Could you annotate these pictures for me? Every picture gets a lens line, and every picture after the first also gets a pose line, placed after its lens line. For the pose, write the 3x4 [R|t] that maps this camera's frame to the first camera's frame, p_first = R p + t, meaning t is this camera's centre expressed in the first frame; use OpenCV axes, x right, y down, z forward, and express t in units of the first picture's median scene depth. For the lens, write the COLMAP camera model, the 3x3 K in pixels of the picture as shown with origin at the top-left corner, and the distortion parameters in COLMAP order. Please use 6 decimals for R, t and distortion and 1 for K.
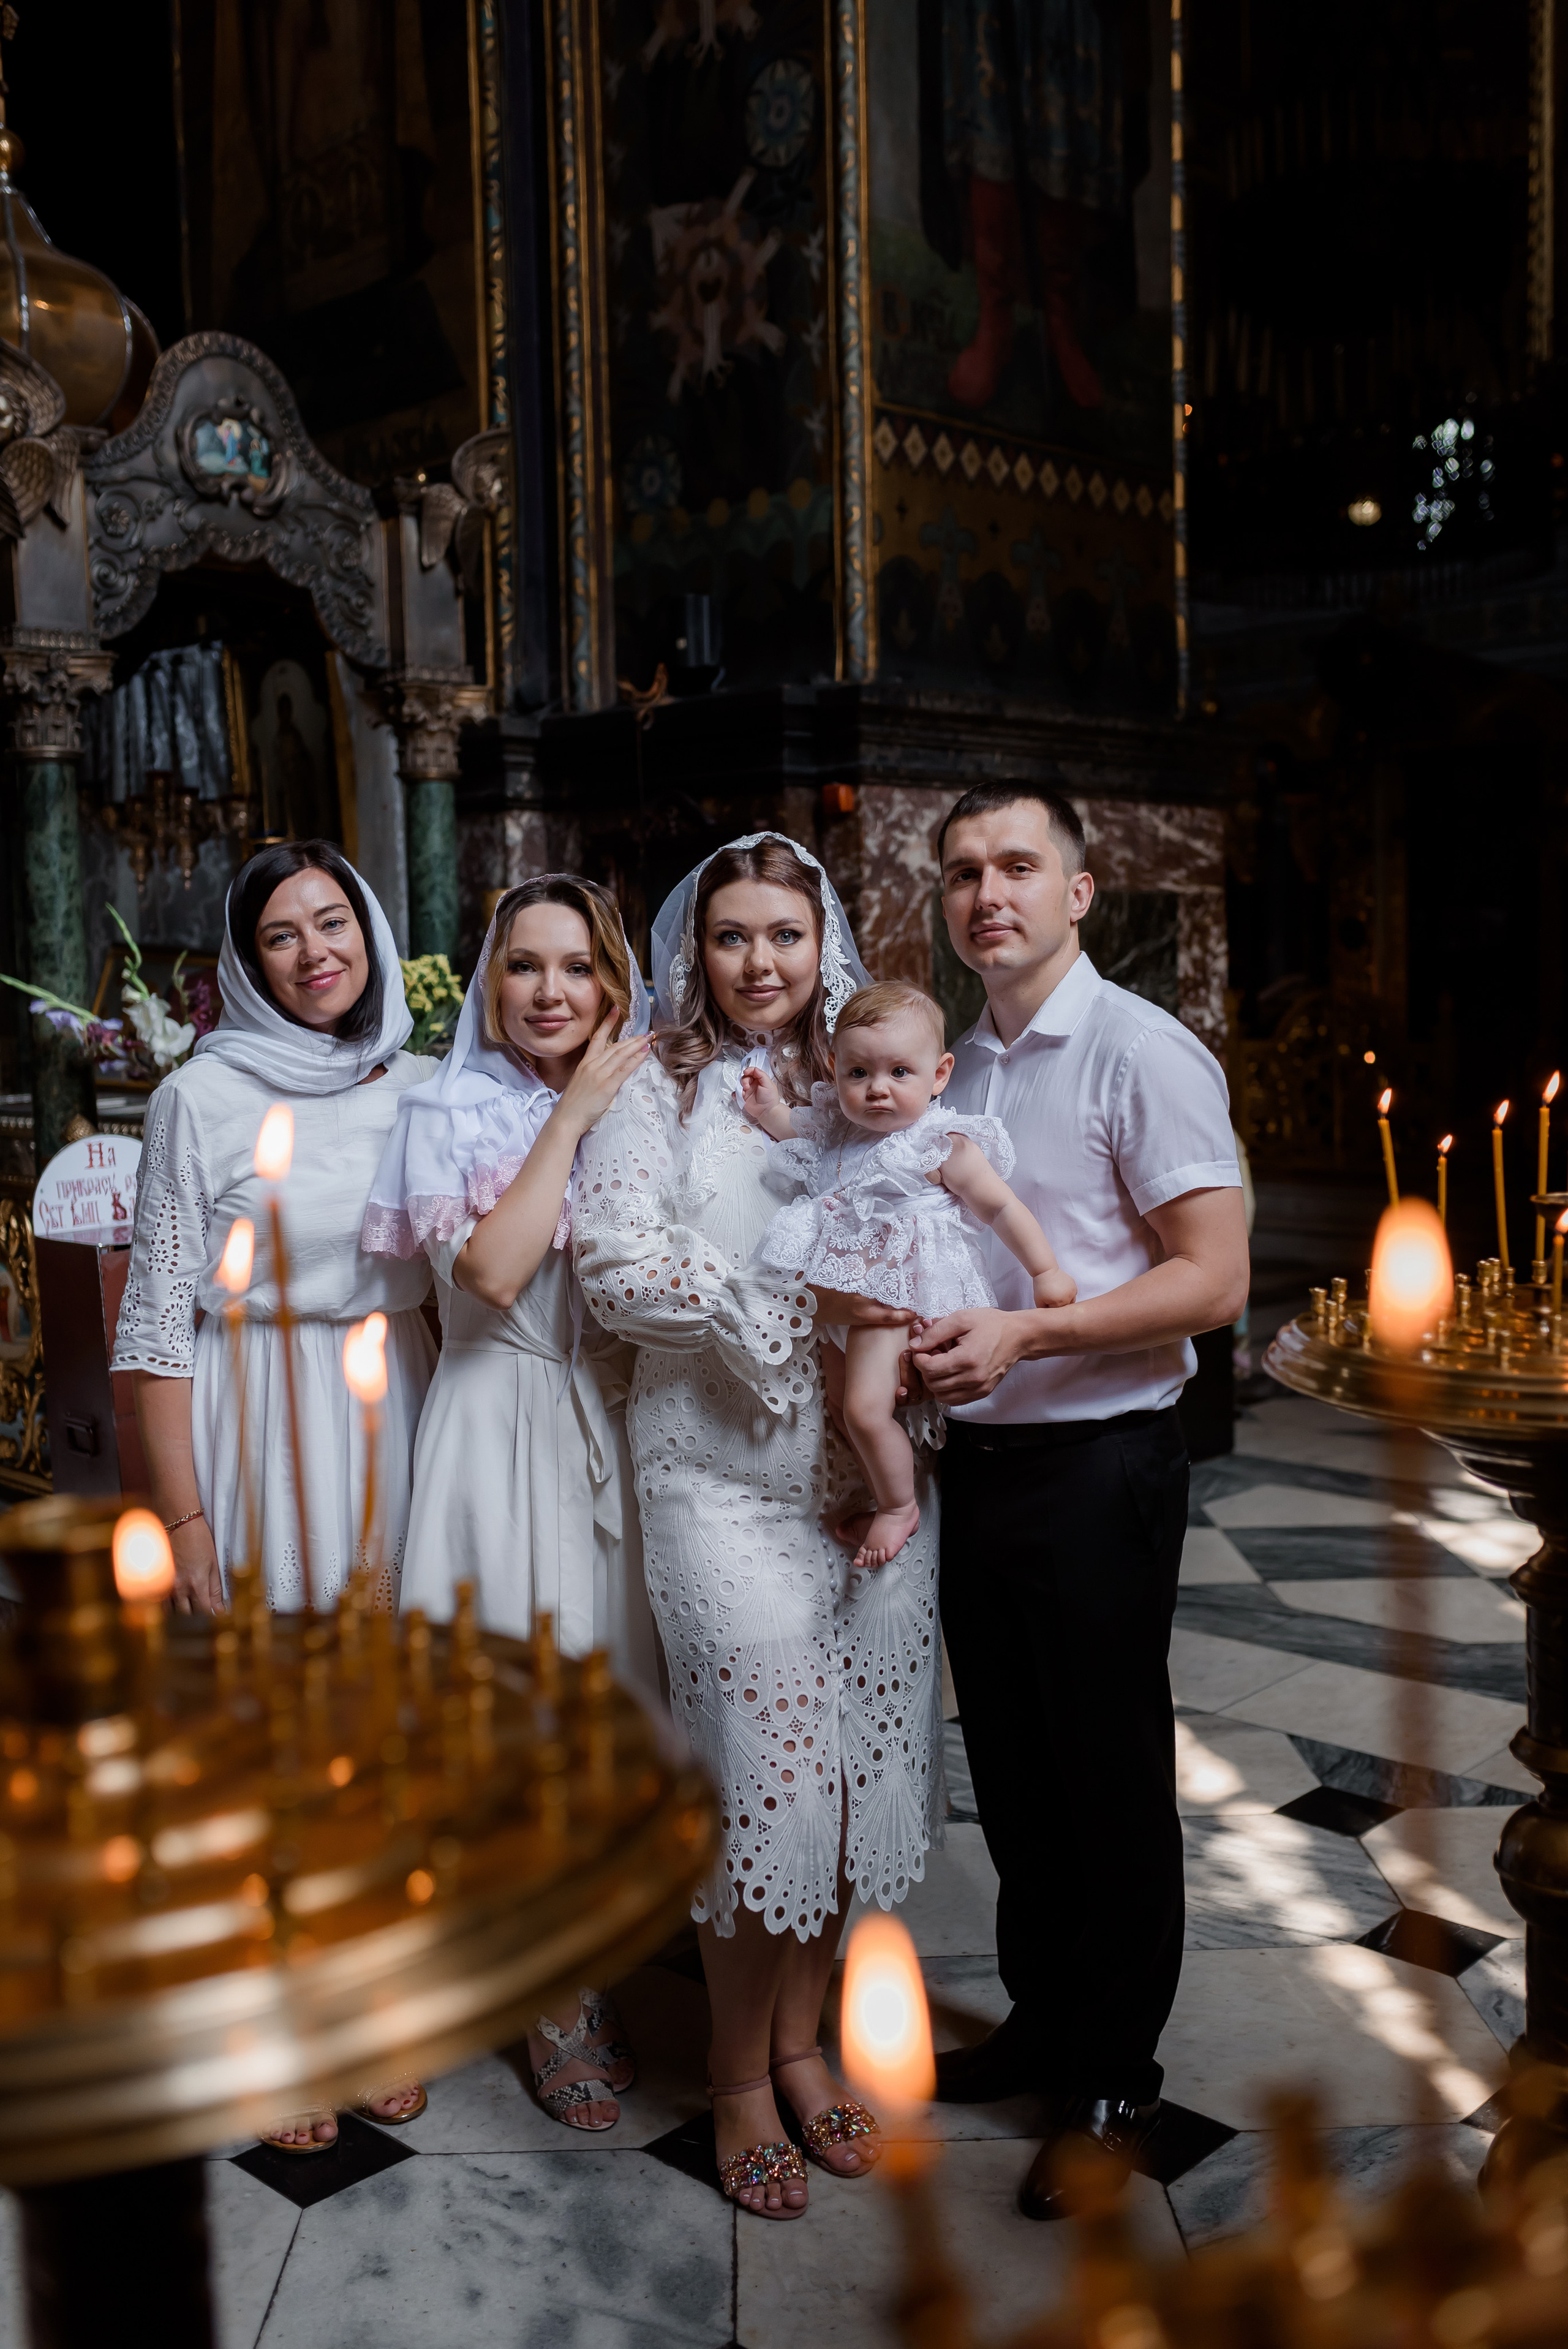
lens RADIAL K [[2223.0, 0, 784.0], [0, 2223.0, 1174.5], [0, 0, 1]] dist [-0.010305, 0.008559]
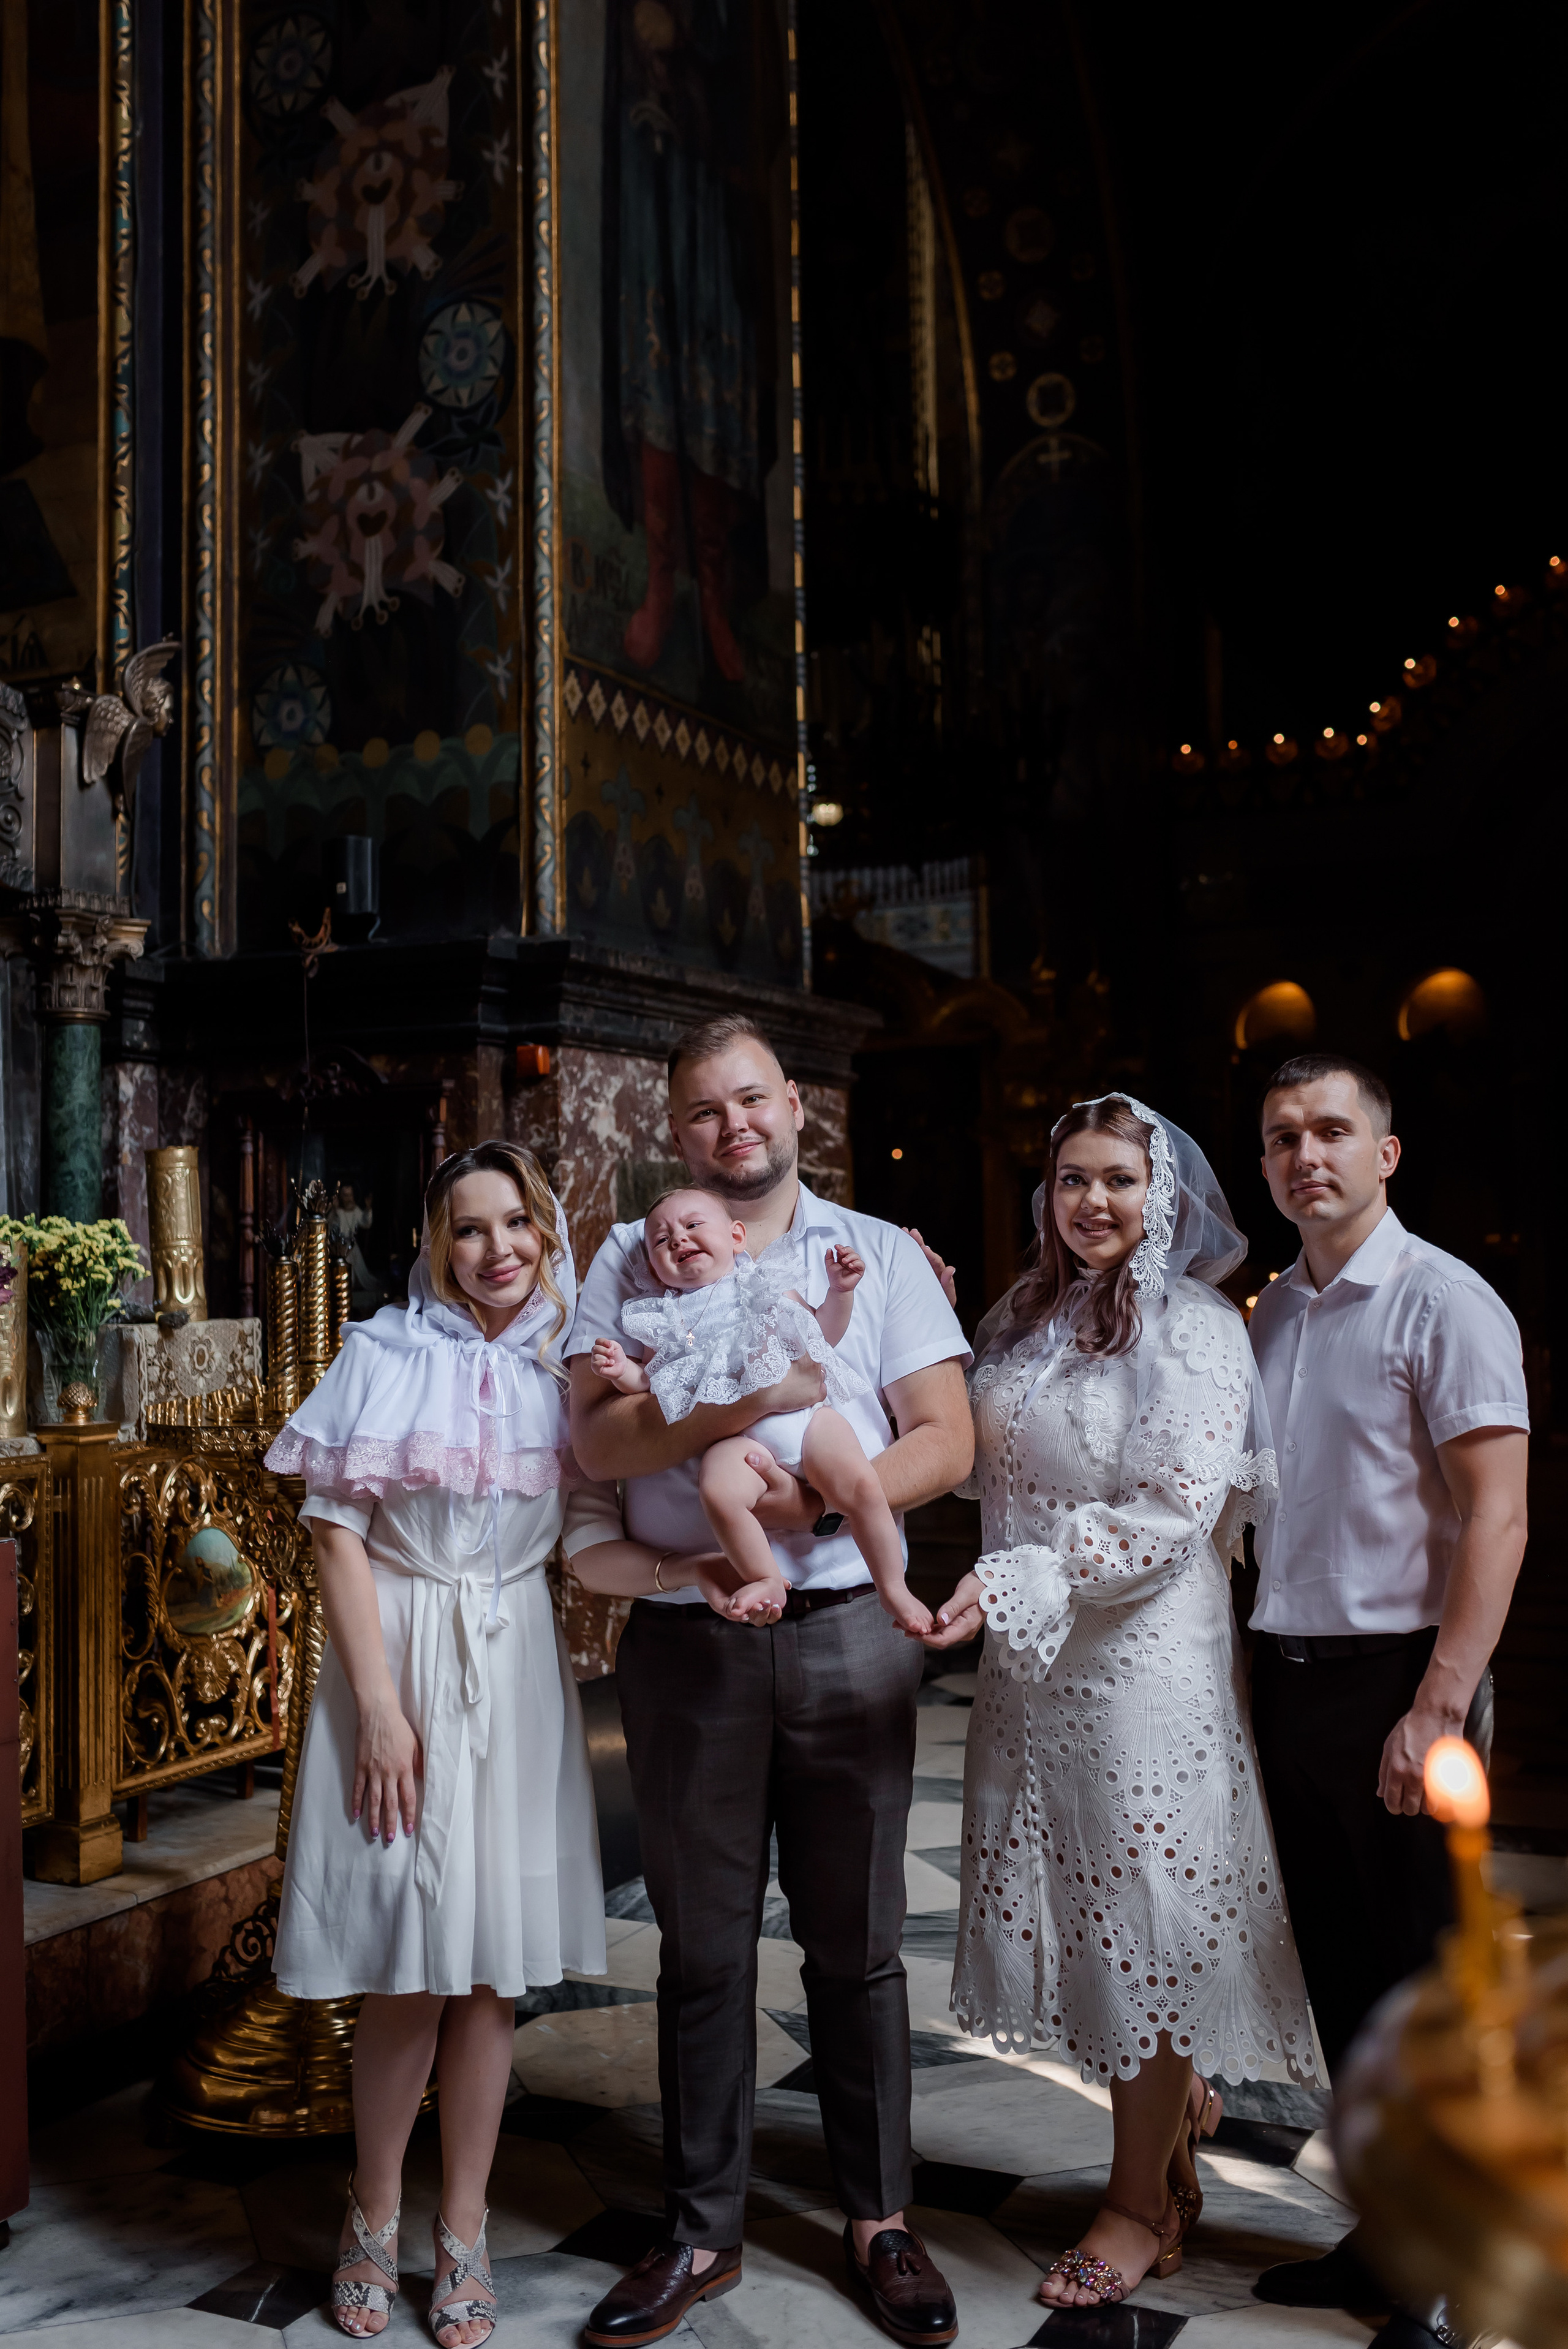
lens RADIAL K [[2333.3, 0, 790.4], [0, 2333.3, 1137.7], [0, 0, 1]] dist [-0.008068, -0.005237]
pose [[0.949302, 0.027445, 0.313166, -0.166403], [0.019638, 0.989059, -0.146207, 0.006325], [-0.313752, 0.144945, 0.938376, 0.056540]]
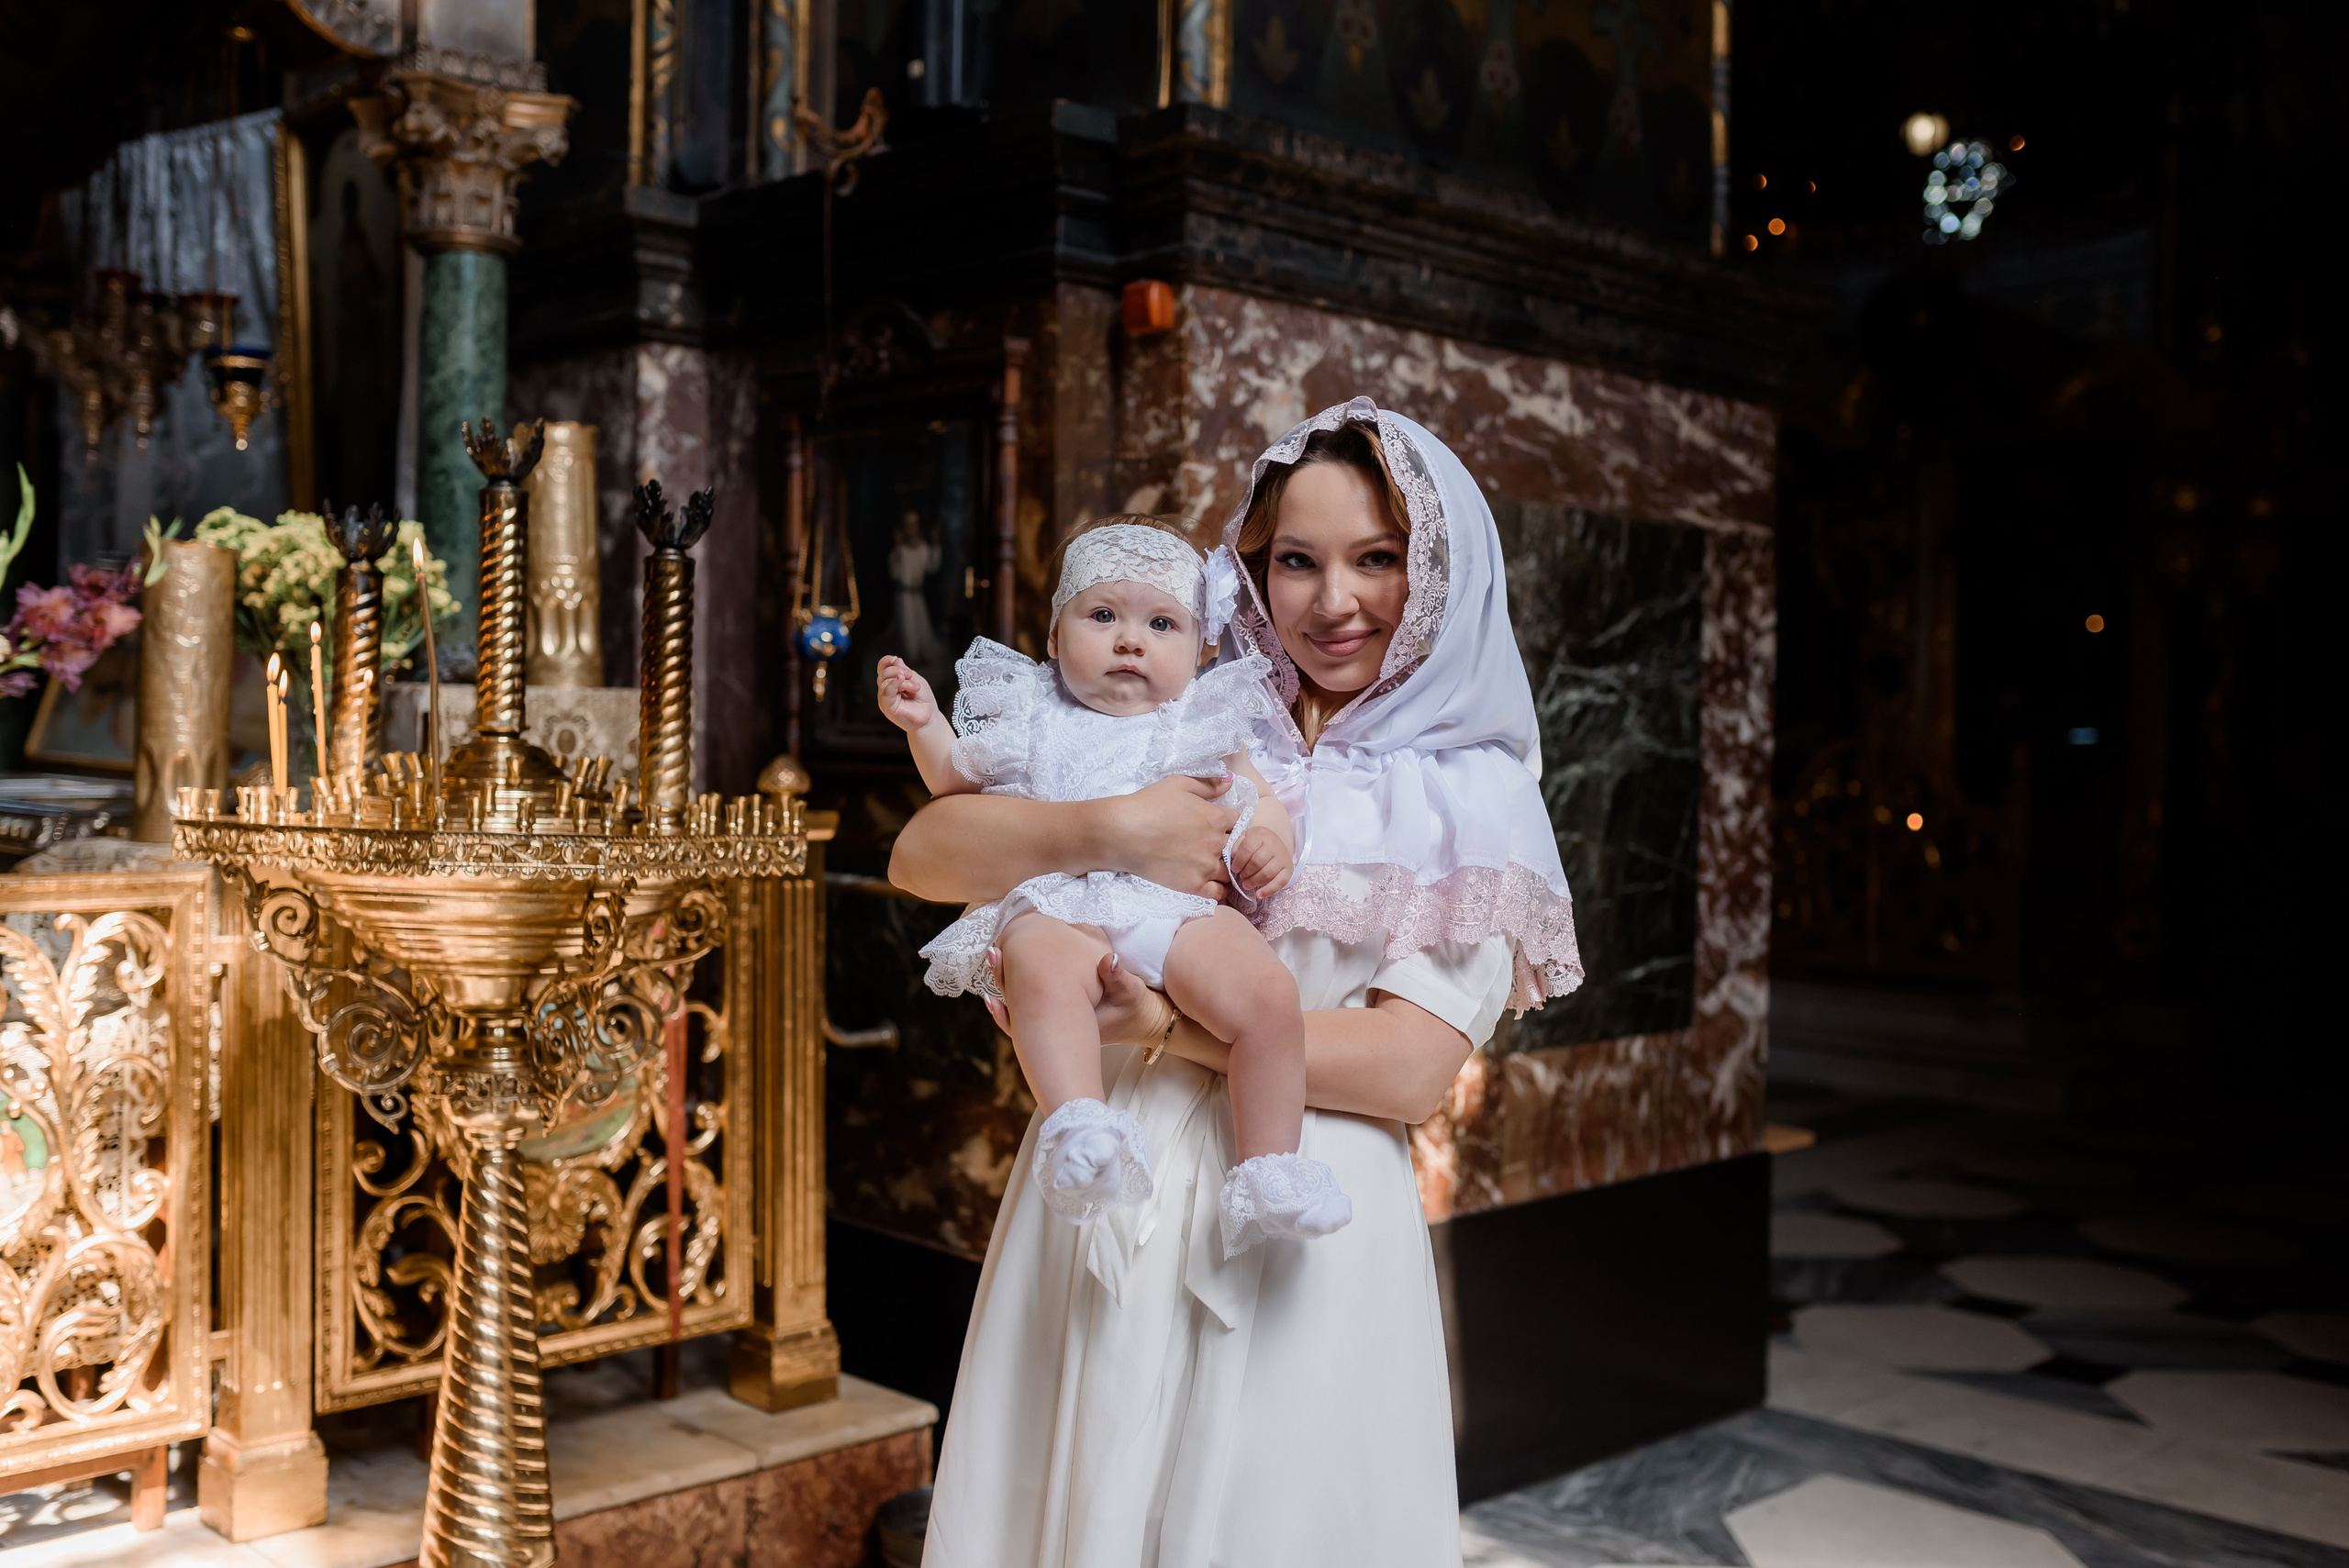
lens RADIAL K [[2333.5, 0, 1174.5], [0, 2333.5, 784.0], [0, 0, 1]] dist [-0.008068, -0.005237]
pose [[0.998920, 0.039752, -0.024068, 0.048126], [-0.041328, 0.996763, -0.068961, -0.000139], [0.021248, 0.069882, 0.997329, 0.366901]]
